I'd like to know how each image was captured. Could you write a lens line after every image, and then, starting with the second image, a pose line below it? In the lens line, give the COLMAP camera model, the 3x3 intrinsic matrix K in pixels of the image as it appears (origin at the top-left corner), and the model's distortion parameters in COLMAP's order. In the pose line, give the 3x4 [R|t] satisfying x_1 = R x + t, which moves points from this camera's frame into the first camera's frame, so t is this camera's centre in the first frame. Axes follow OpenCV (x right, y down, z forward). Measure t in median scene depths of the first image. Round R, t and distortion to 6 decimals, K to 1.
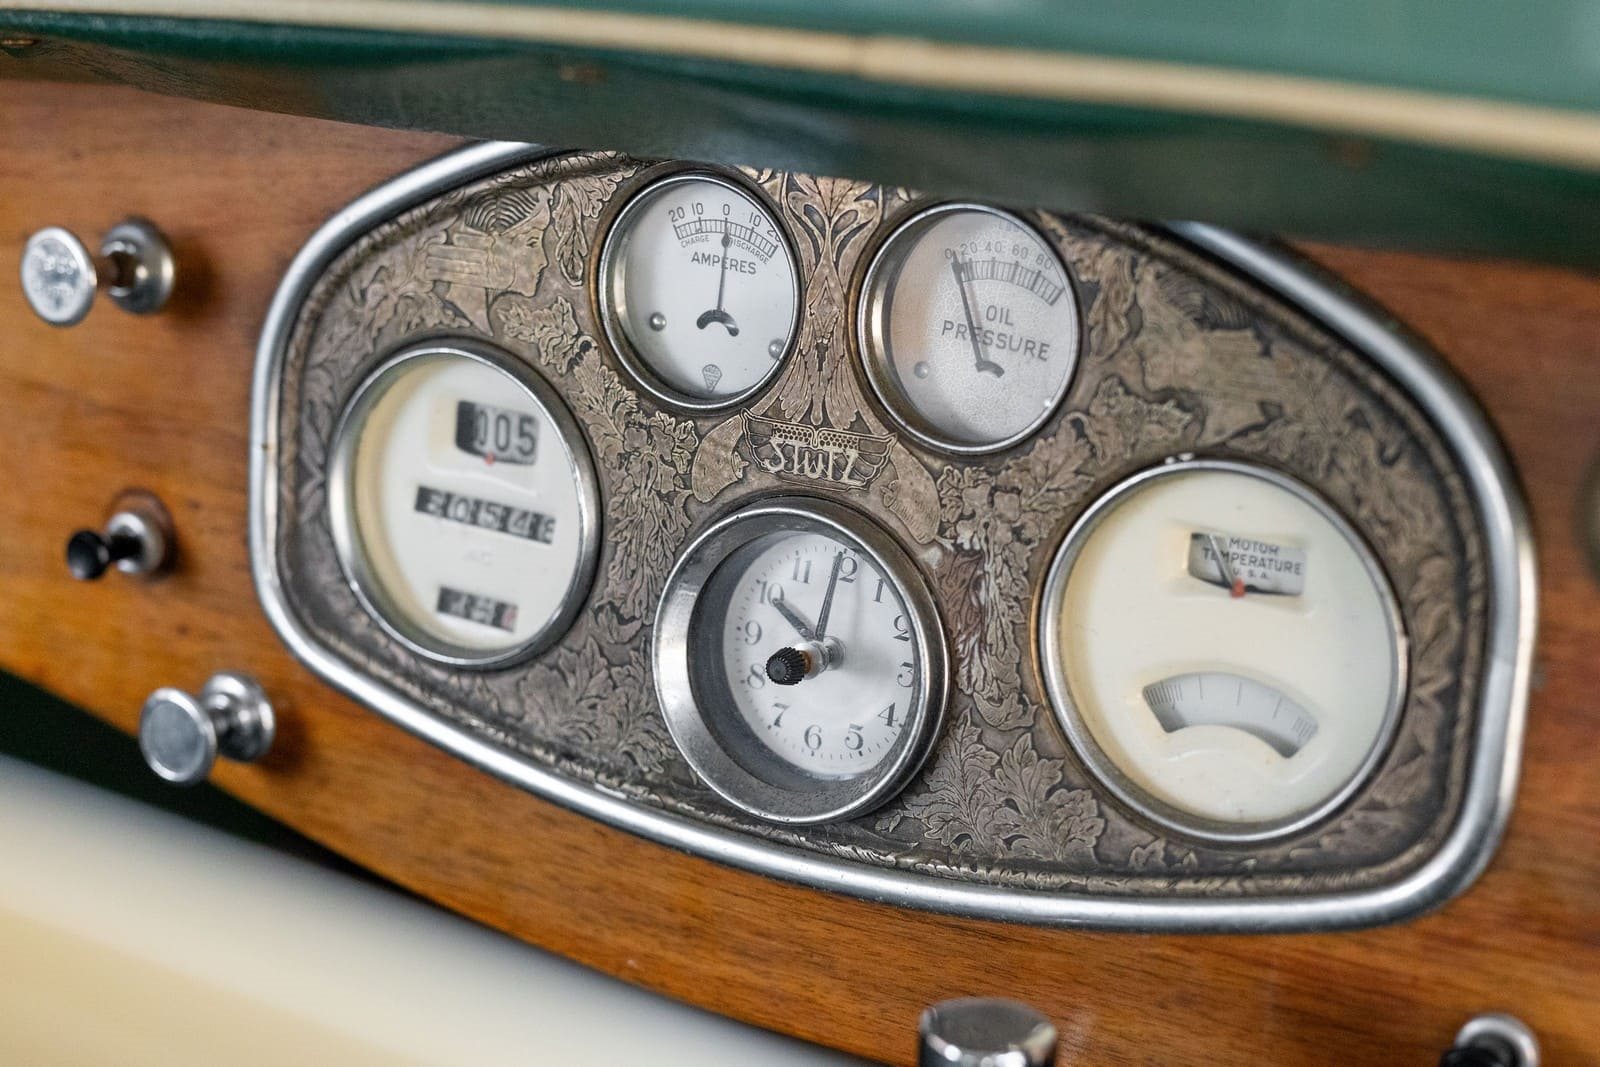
lens RADIAL K [[2462.7, 0, 800.0], [0, 2462.7, 533.5], [0, 0, 1]] dist [-0.015619, 0.059690]
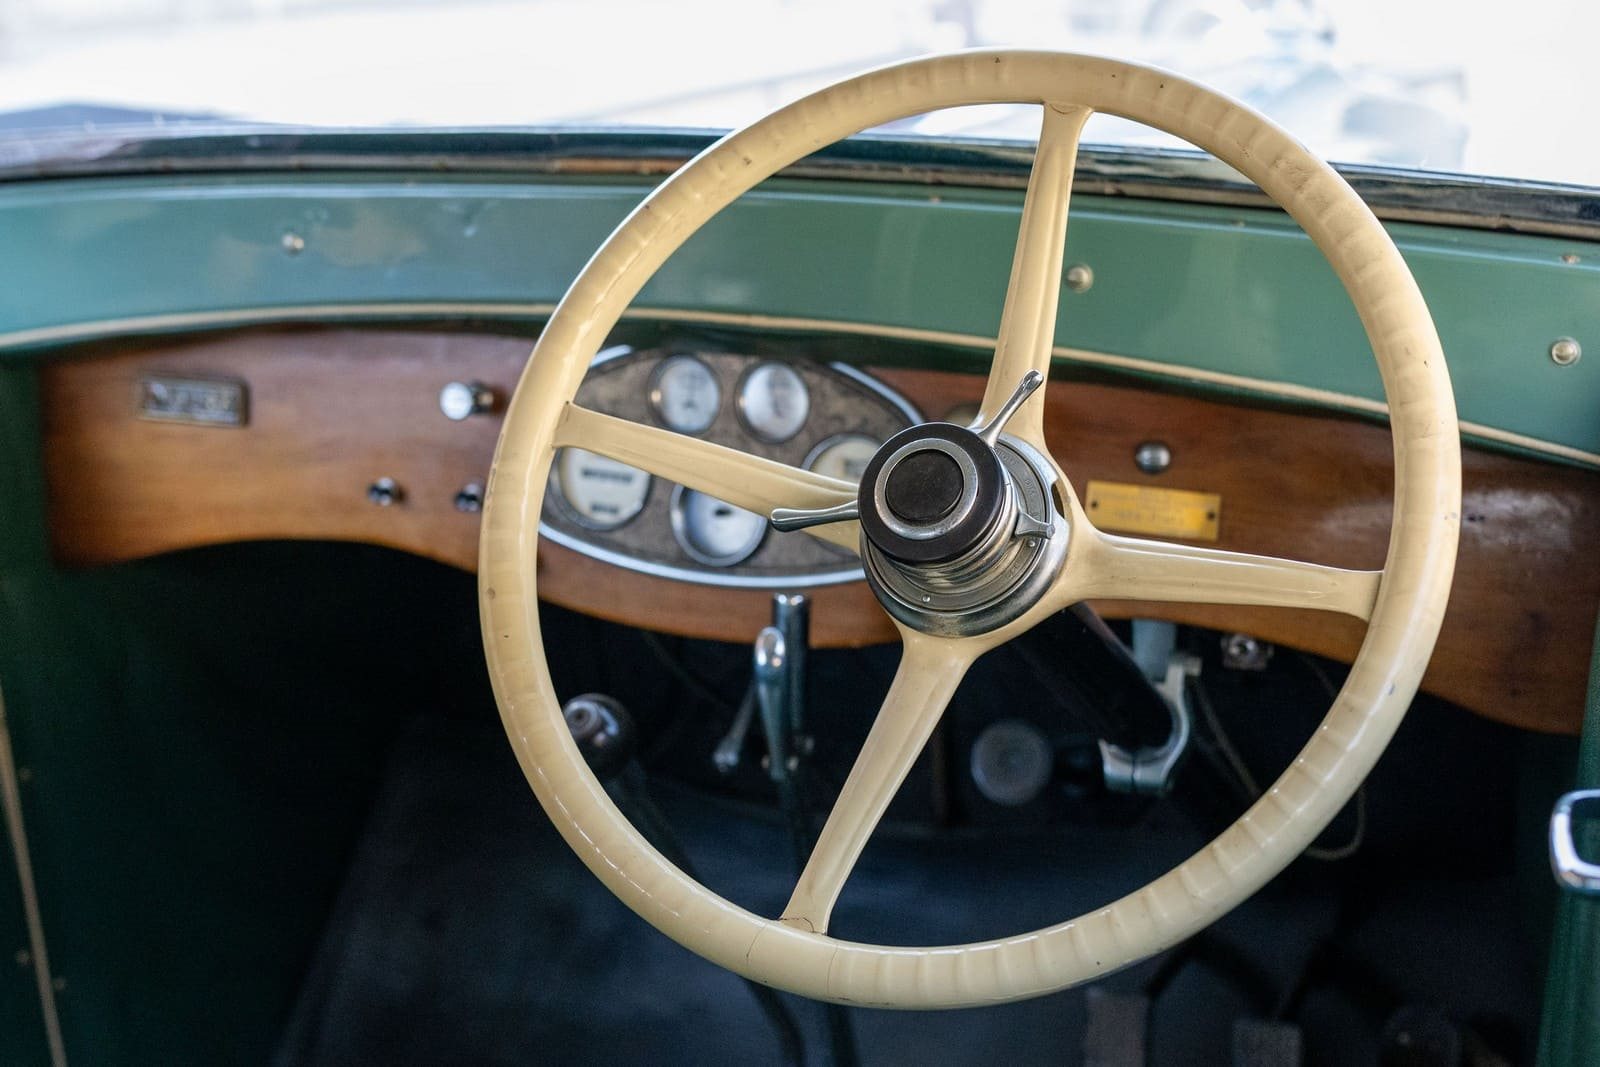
lens RADIAL K [[2462.7, 0, 800.0], [0, 2462.7, 533.5], [0, 0, 1]] dist [-0.015619, 0.059690]
pose [[0.992198, -0.036131, 0.119319, -0.271309], [0.046491, 0.995277, -0.085216, 0.342264], [-0.115677, 0.090099, 0.989192, -2.051471]]
